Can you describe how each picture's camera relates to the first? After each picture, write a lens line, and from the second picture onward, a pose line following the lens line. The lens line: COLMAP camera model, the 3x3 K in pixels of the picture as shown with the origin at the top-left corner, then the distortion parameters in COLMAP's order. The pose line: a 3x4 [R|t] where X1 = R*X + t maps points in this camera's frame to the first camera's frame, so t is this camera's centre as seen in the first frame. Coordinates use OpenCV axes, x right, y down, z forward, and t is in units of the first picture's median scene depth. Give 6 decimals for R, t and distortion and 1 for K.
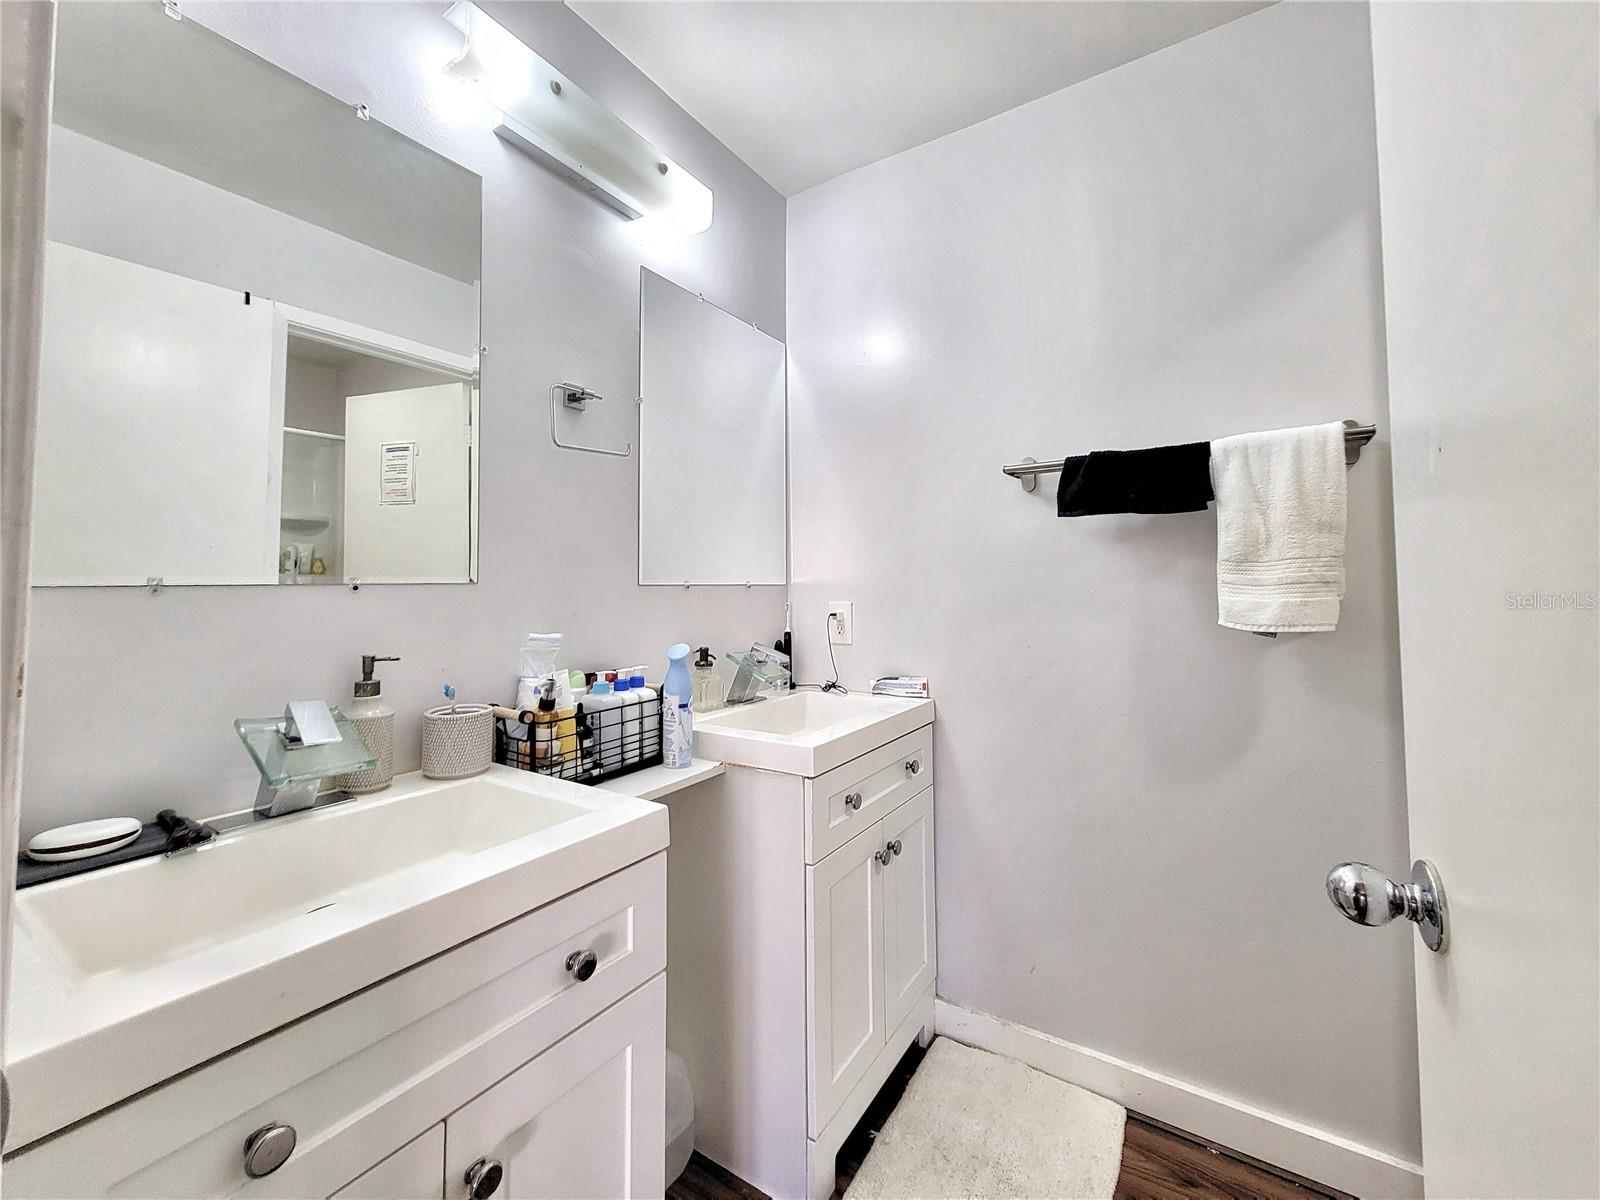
lens RADIAL K [[656.1, 0, 800.3], [0, 656.1, 586.5], [0, 0, 1]] dist [0.002220, 0.000389]
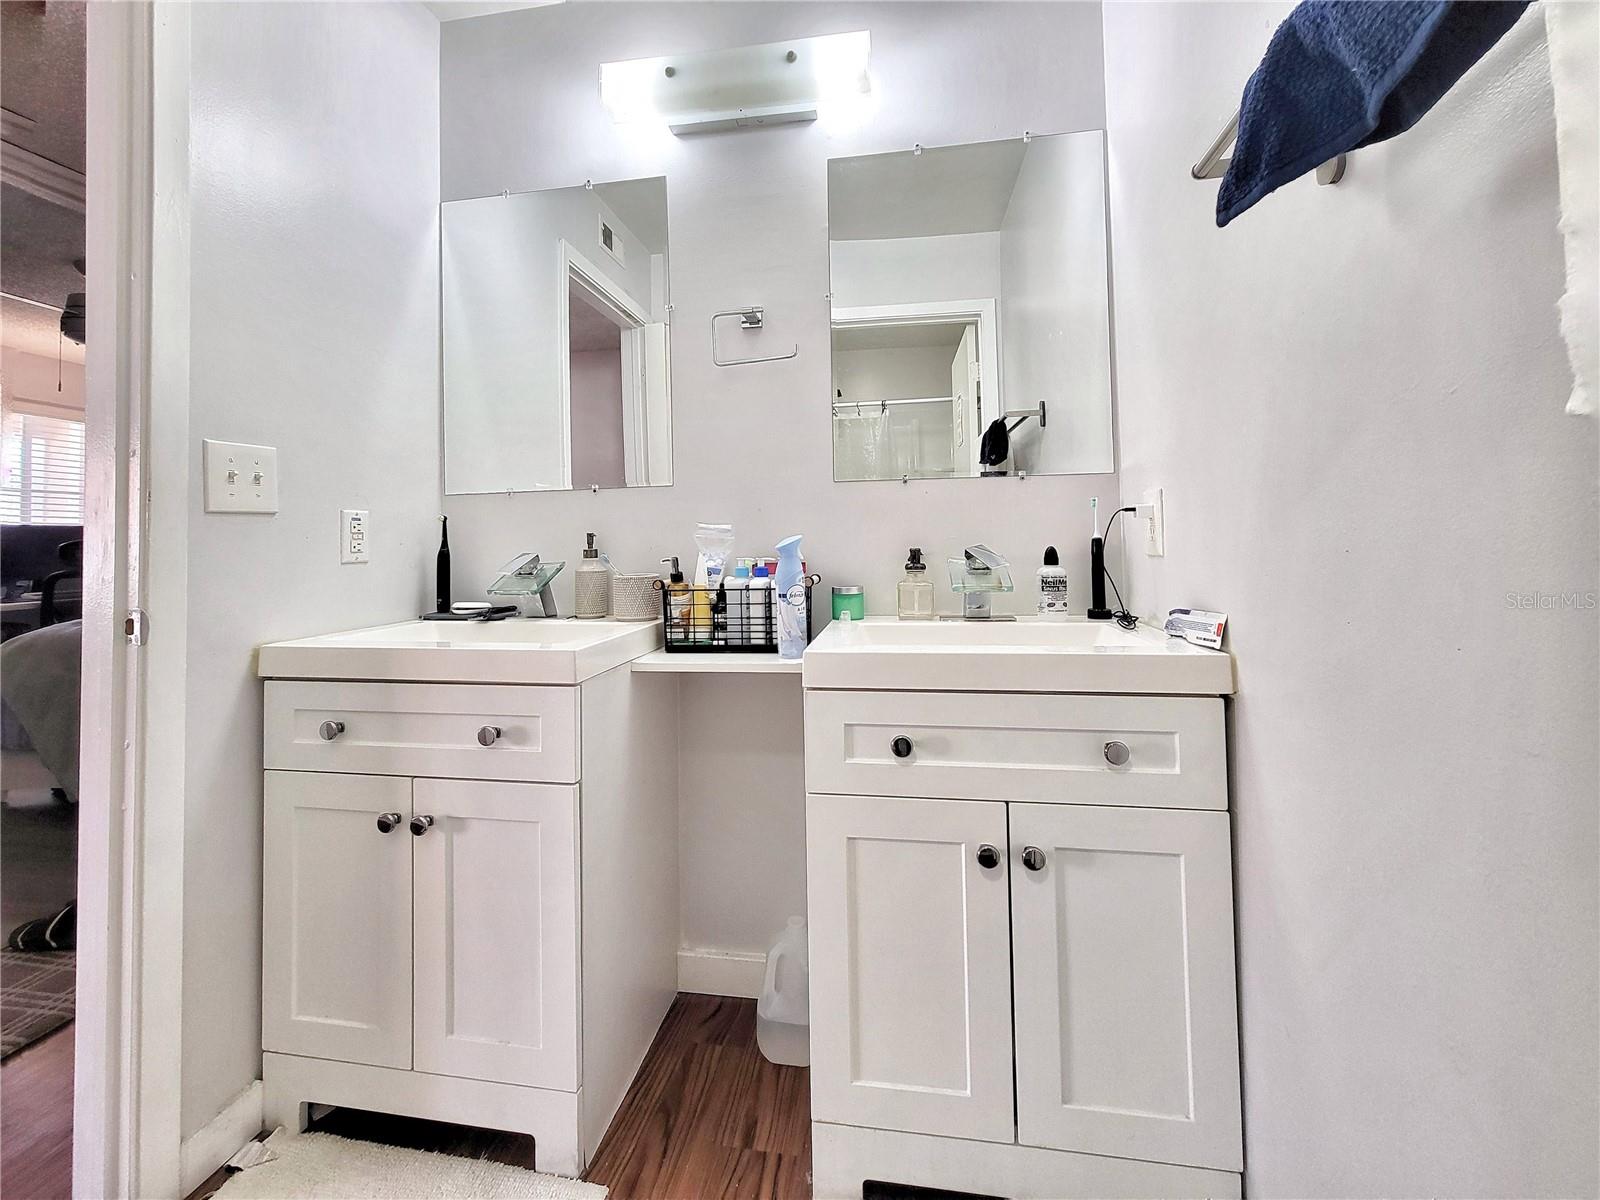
lens RADIAL K [[643.1, 0, 800.2], [0, 643.1, 546.6], [0, 0, 1]] dist [0.002662, 0.000178]
pose [[0.405080, 0.003924, -0.914273, 0.736187], [0.015669, 0.999814, 0.011234, 0.099647], [0.914147, -0.018877, 0.404943, 0.645205]]
